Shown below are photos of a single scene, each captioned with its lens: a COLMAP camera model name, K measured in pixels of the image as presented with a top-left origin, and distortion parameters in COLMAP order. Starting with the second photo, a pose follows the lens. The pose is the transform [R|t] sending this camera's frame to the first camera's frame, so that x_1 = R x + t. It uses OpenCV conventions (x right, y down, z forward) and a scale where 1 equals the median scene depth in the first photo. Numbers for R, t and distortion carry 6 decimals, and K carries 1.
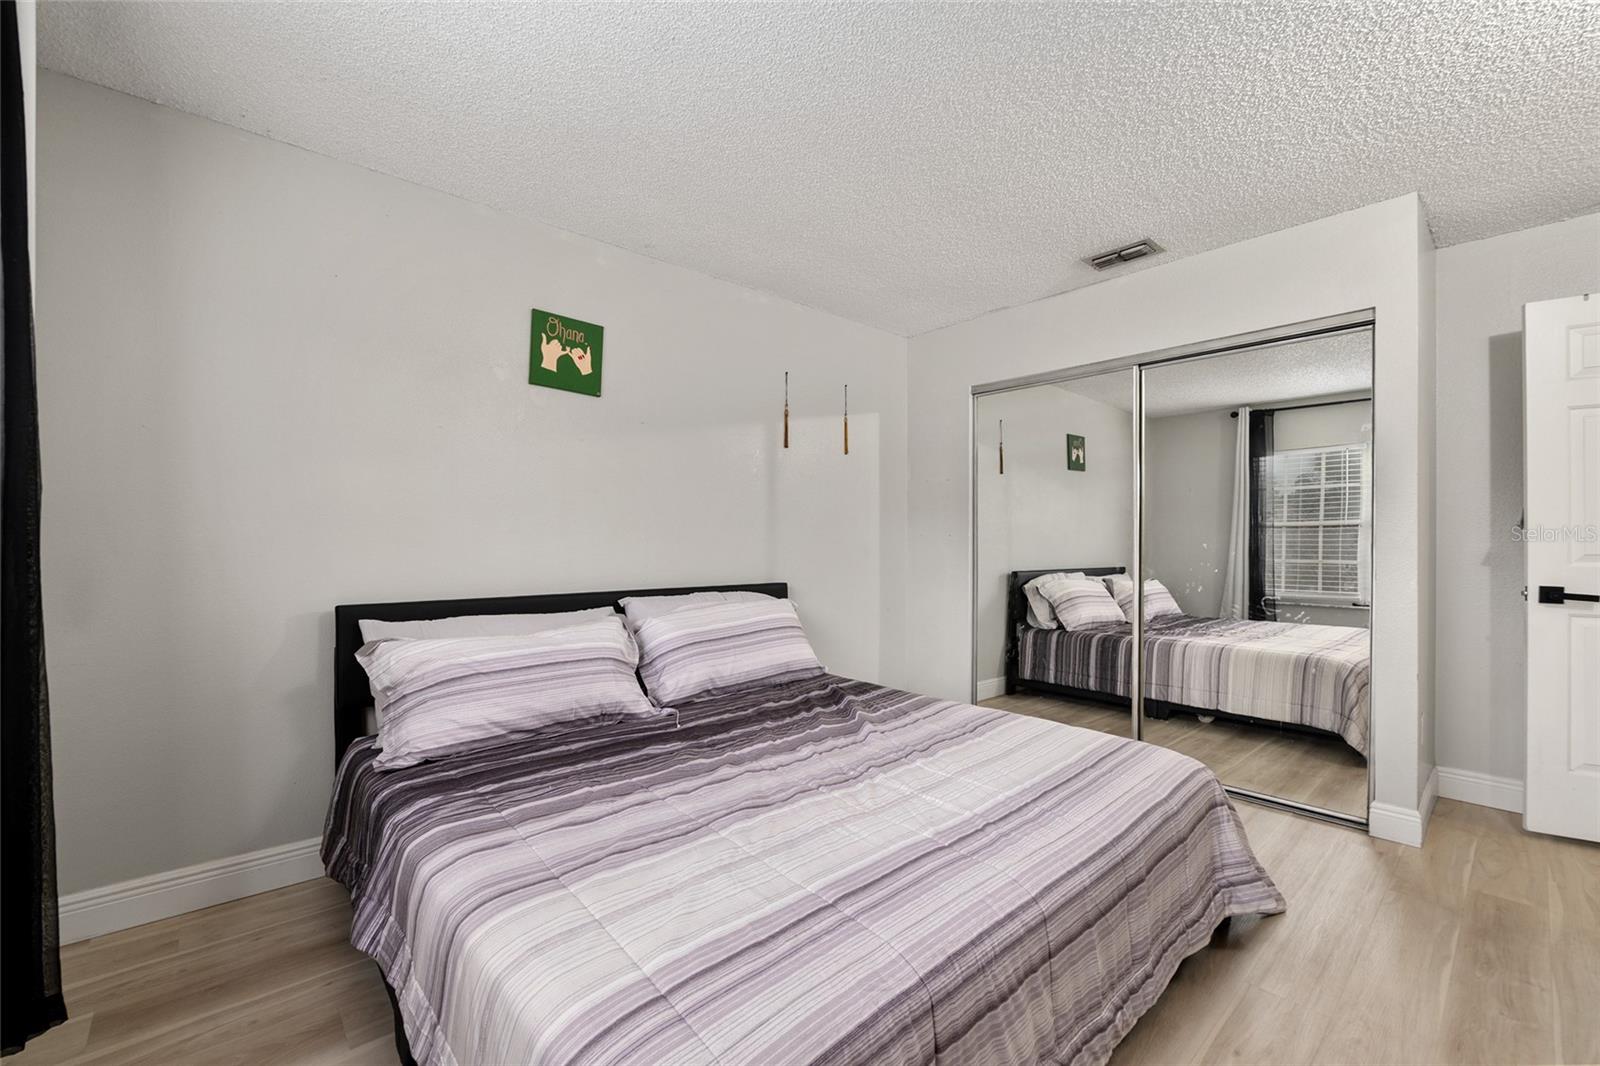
lens RADIAL K [[653.7, 0, 803.7], [0, 653.7, 536.6], [0, 0, 1]] dist [-0.016250, -0.000081]
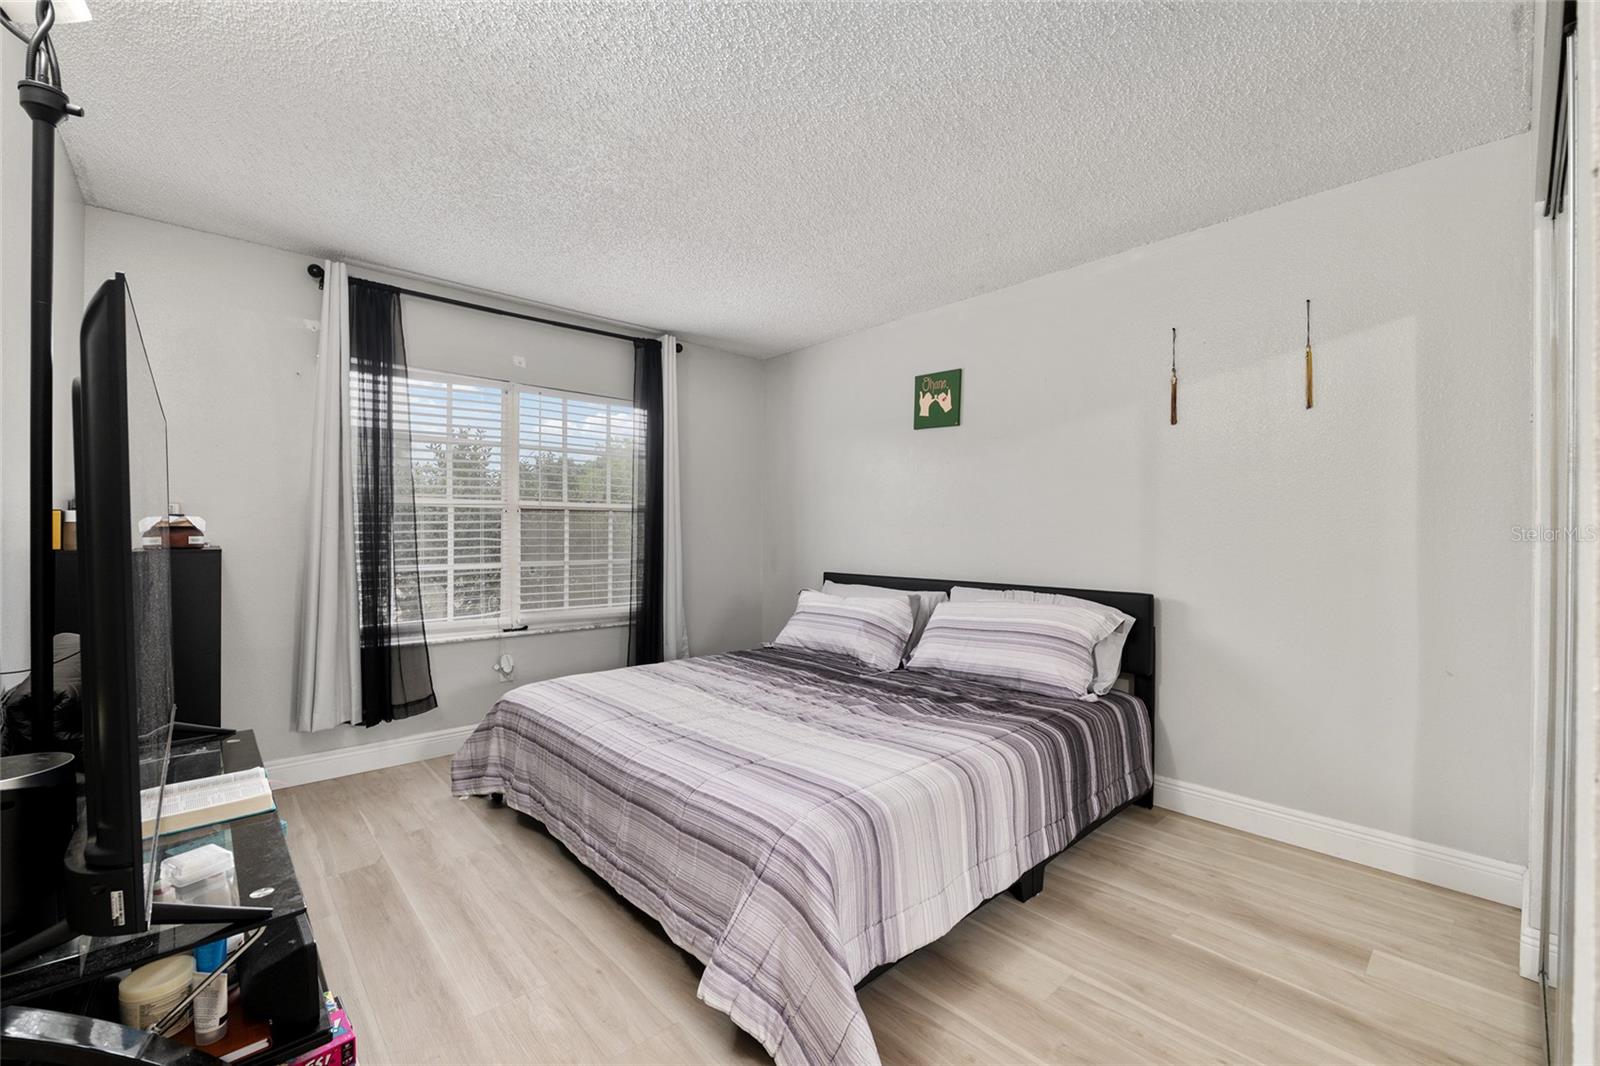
lens RADIAL K [[653.7, 0, 796.7], [0, 653.7, 531.3], [0, 0, 1]] dist [-0.016250, -0.000081]
pose [[0.016281, -0.006965, -0.999843, 0.979350], [0.001114, 0.999975, -0.006948, -0.002277], [0.999867, -0.001001, 0.016289, 0.698938]]
